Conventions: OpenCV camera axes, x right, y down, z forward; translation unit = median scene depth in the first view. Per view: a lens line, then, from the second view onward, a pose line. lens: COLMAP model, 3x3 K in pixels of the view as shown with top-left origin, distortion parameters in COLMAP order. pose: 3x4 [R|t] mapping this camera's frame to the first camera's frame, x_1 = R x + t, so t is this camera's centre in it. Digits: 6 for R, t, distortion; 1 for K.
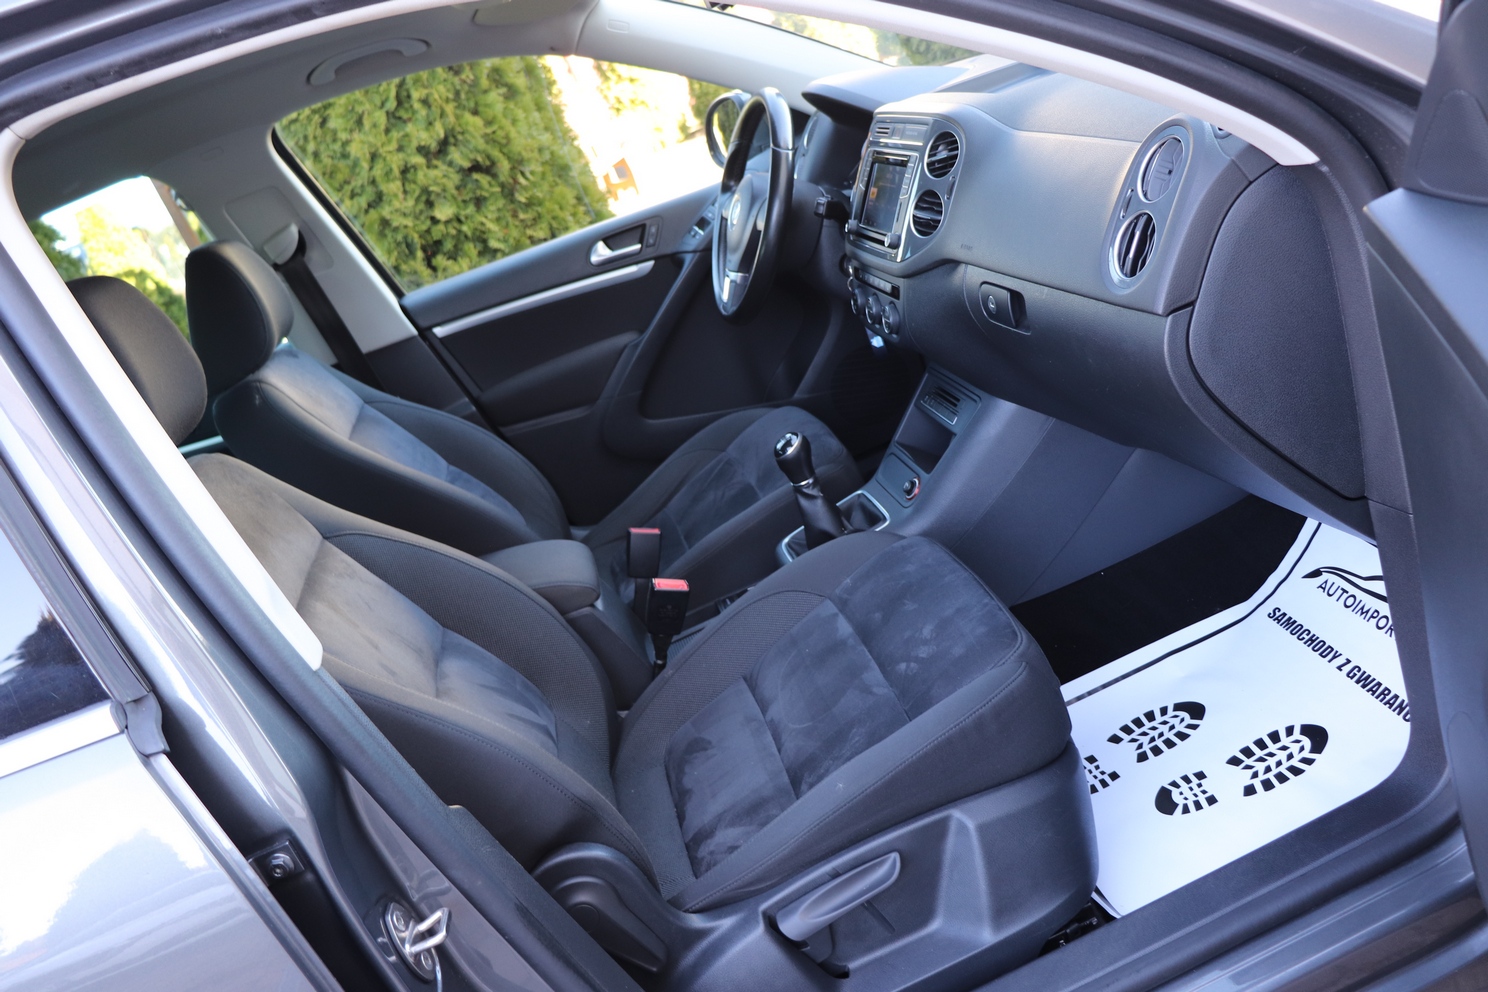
lens RADIAL K [[1231.2, 0, 736.5], [0, 1231.2, 496.7], [0, 0, 1]] dist [-0.181862, 0.163020]
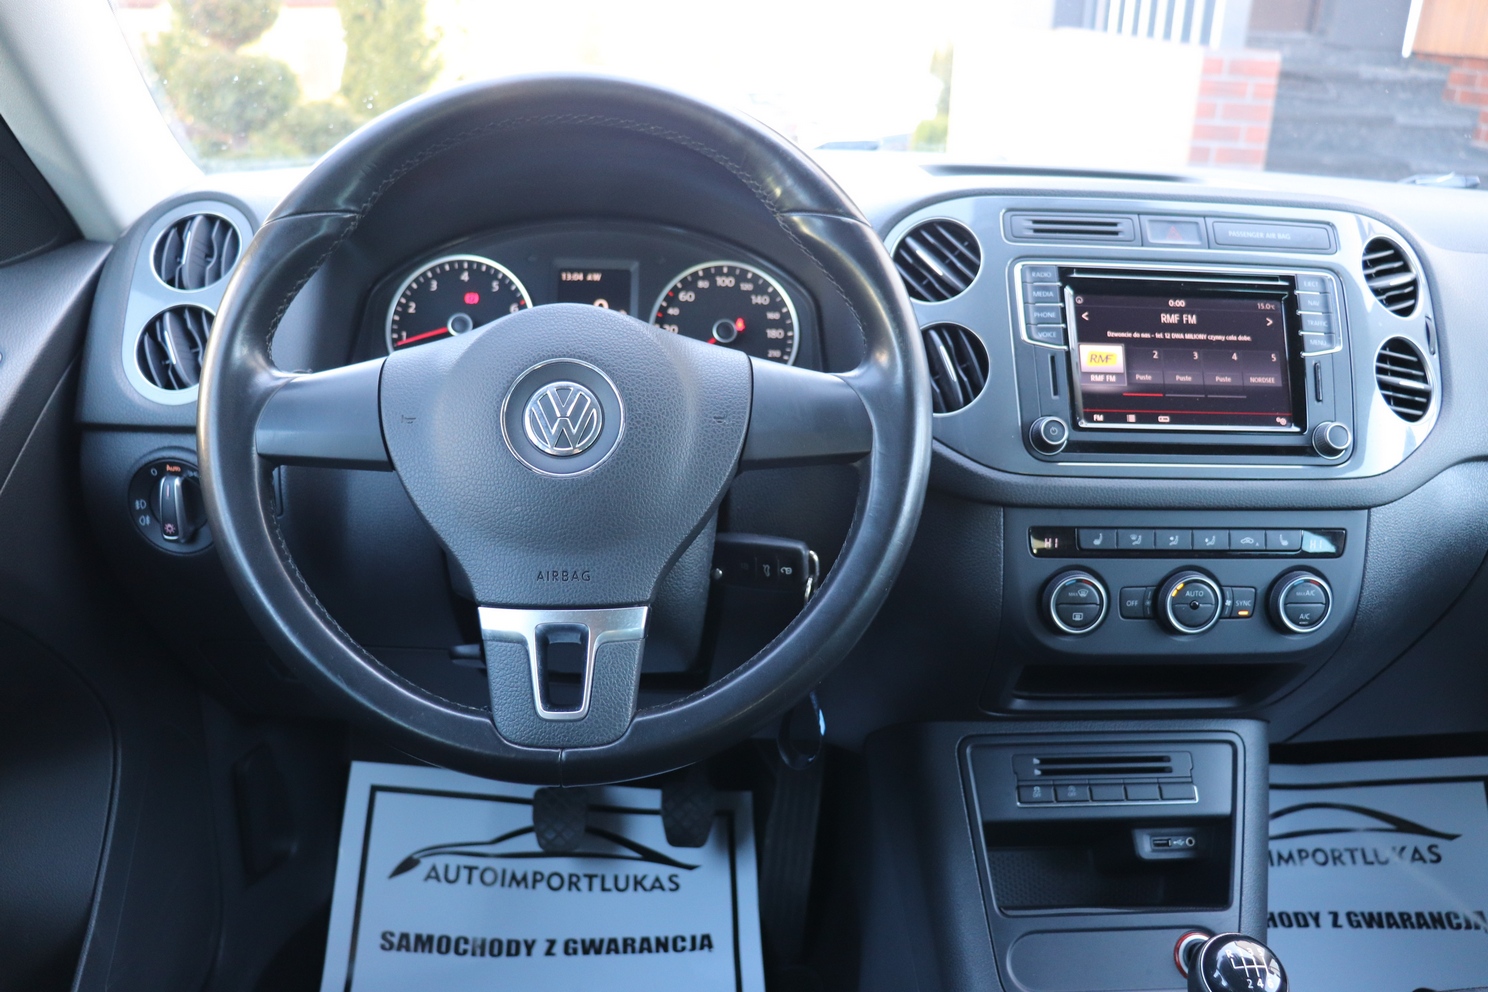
lens RADIAL K [[1231.2, 0, 736.5], [0, 1231.2, 496.7], [0, 0, 1]] dist [-0.181862, 0.163020]
pose [[0.143442, -0.003902, 0.989651, -0.355014], [0.294377, 0.954897, -0.038903, -0.222649], [-0.944863, 0.296910, 0.138121, 1.083991]]
